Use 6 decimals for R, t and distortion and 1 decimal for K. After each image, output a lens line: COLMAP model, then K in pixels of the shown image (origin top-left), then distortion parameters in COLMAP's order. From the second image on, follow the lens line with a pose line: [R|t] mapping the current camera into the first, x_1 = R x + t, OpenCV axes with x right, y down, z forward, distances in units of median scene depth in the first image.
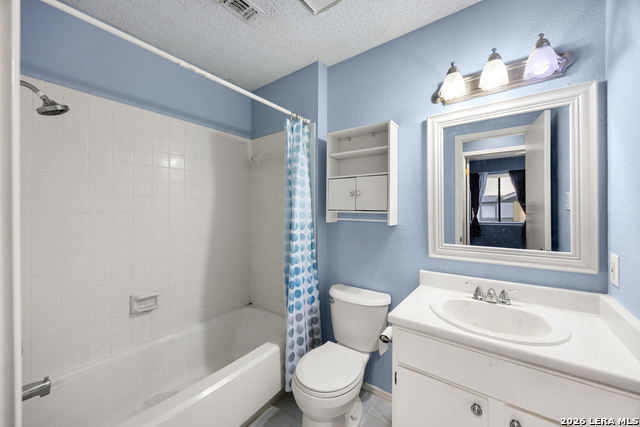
lens RADIAL K [[244.9, 0, 318.1], [0, 244.9, 212.6], [0, 0, 1]] dist [-0.002526, -0.000220]
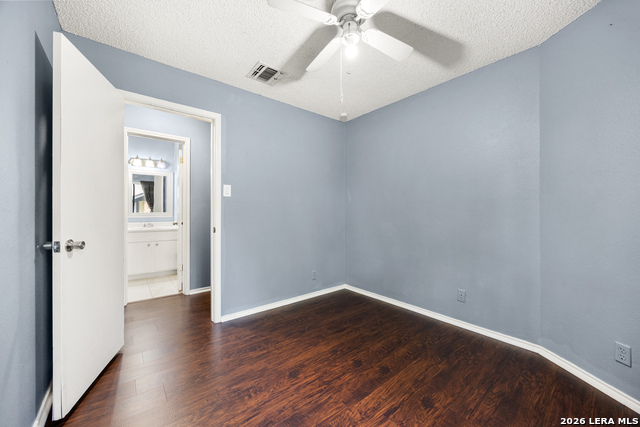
lens RADIAL K [[244.9, 0, 318.1], [0, 244.9, 212.6], [0, 0, 1]] dist [-0.002526, -0.000220]
pose [[0.246131, 0.005366, 0.969222, -2.133161], [-0.002852, 0.999984, -0.004812, 0.165577], [-0.969232, -0.001580, 0.246142, -2.264742]]
